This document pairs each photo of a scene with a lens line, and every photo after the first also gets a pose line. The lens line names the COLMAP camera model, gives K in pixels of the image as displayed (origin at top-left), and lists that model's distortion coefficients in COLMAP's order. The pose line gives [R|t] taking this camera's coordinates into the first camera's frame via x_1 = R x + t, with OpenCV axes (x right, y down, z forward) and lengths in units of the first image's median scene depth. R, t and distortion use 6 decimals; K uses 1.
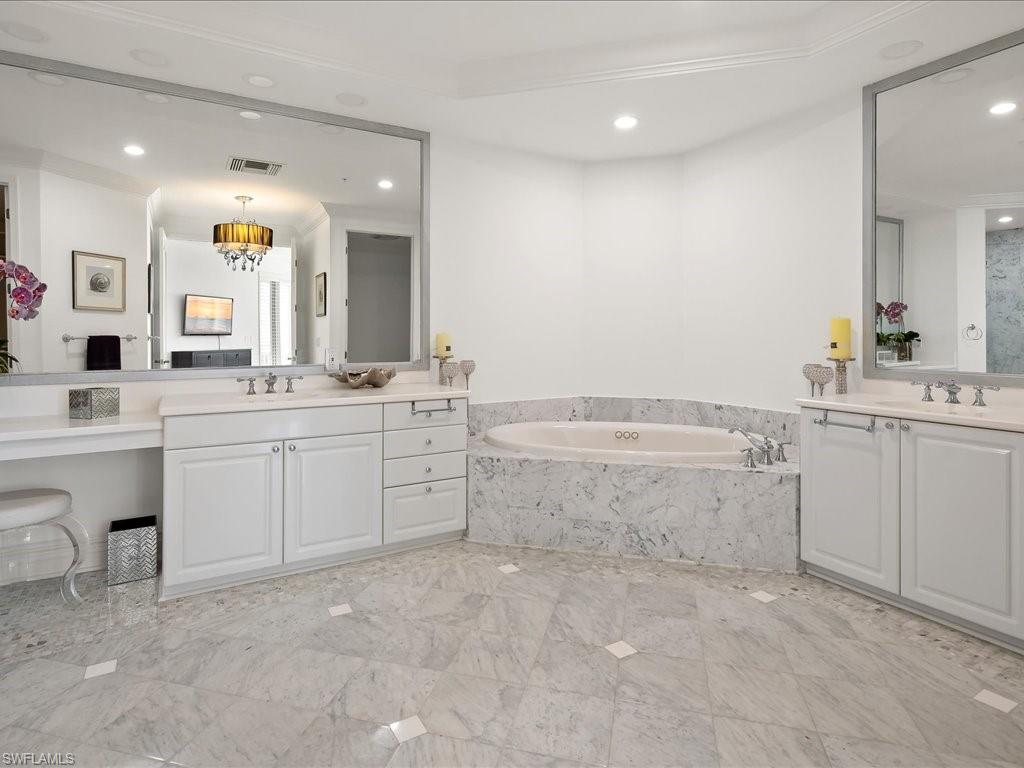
lens RADIAL K [[569.0, 0, 512.0], [0, 569.0, 384.0], [0, 0, 1]] dist [0.002265, 0.000079]
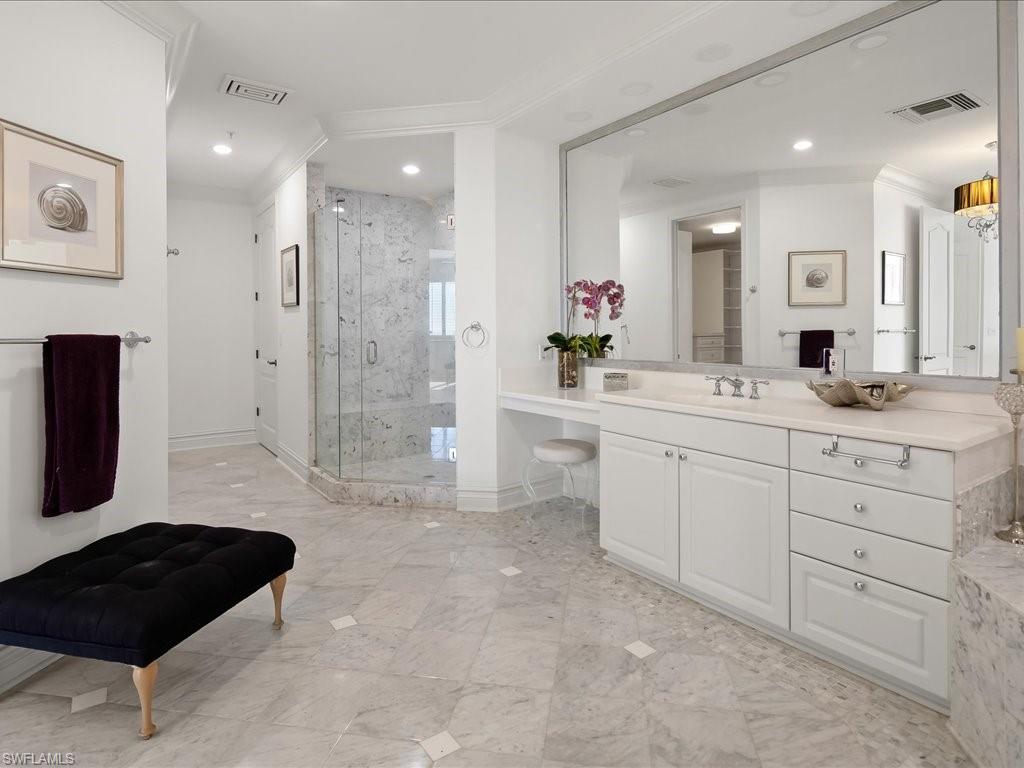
lens RADIAL K [[569.0, 0, 512.0], [0, 569.0, 384.0], [0, 0, 1]] dist [0.002265, 0.000079]
pose [[0.056773, 0.091065, -0.994225, 0.425671], [-0.079275, 0.993098, 0.086435, -0.051727], [0.995235, 0.073910, 0.063601, 0.603419]]
